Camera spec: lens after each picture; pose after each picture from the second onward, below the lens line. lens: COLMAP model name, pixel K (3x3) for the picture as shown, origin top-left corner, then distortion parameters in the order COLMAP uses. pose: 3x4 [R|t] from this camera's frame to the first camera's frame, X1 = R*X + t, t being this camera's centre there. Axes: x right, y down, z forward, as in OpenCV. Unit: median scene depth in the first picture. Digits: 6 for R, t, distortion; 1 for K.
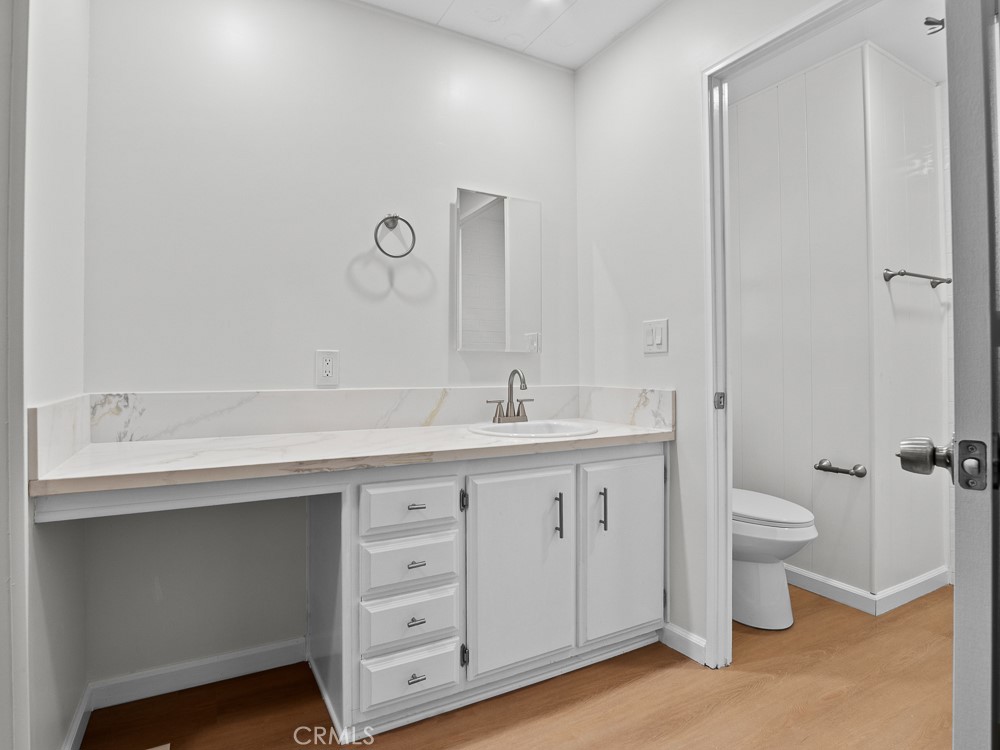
lens RADIAL K [[545.1, 0, 500.7], [0, 545.1, 364.3], [0, 0, 1]] dist [-0.047468, -0.000239]
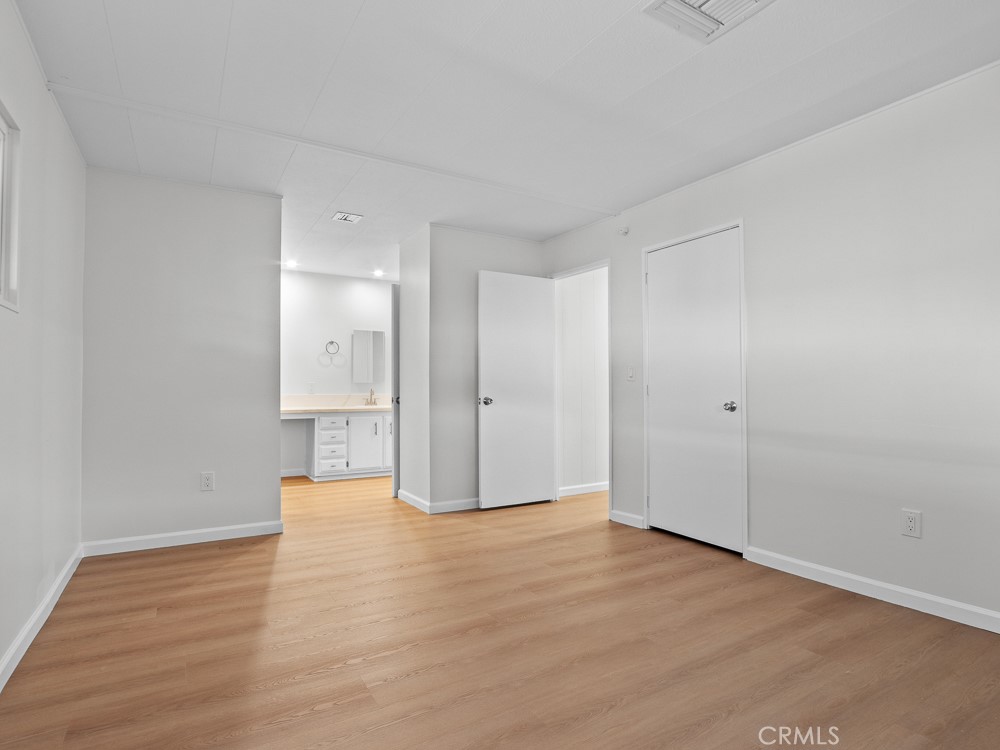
lens RADIAL K [[535.8, 0, 499.4], [0, 535.8, 384.1], [0, 0, 1]] dist [-0.016977, 0.000574]
pose [[0.999262, 0.003194, 0.038287, 0.731631], [-0.003216, 0.999995, 0.000516, -0.023197], [-0.038286, -0.000639, 0.999267, -2.400061]]
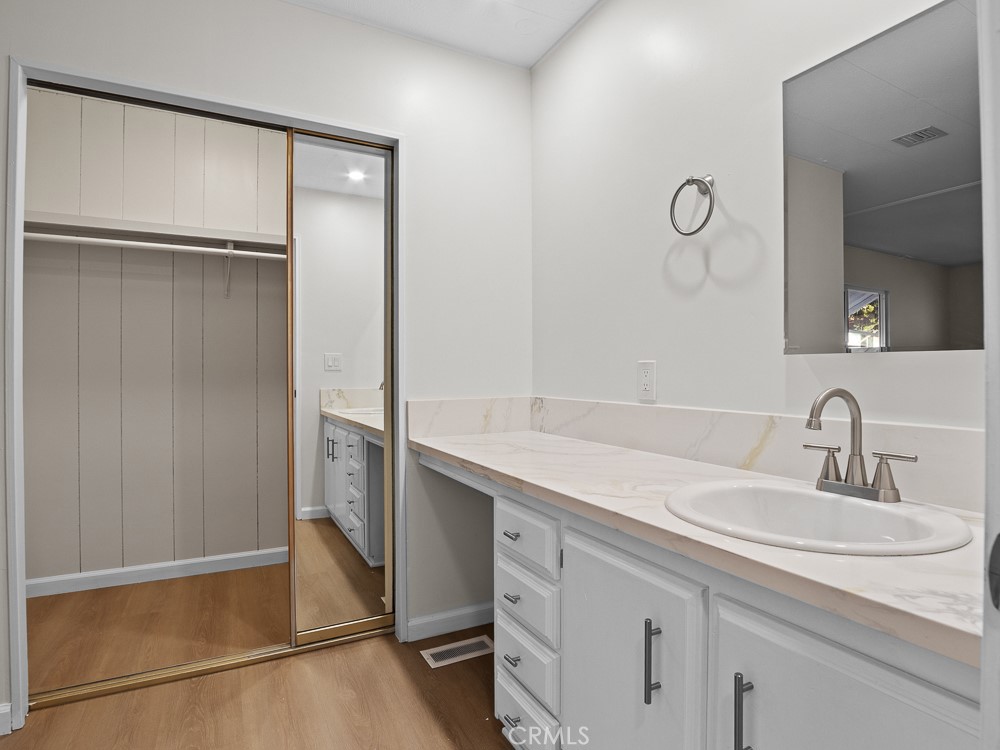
lens RADIAL K [[535.8, 0, 499.4], [0, 535.8, 384.1], [0, 0, 1]] dist [-0.016977, 0.000574]
pose [[-0.021902, 0.022226, -0.999513, 0.590290], [0.008827, 0.999718, 0.022037, -0.009731], [0.999721, -0.008340, -0.022092, 0.800103]]
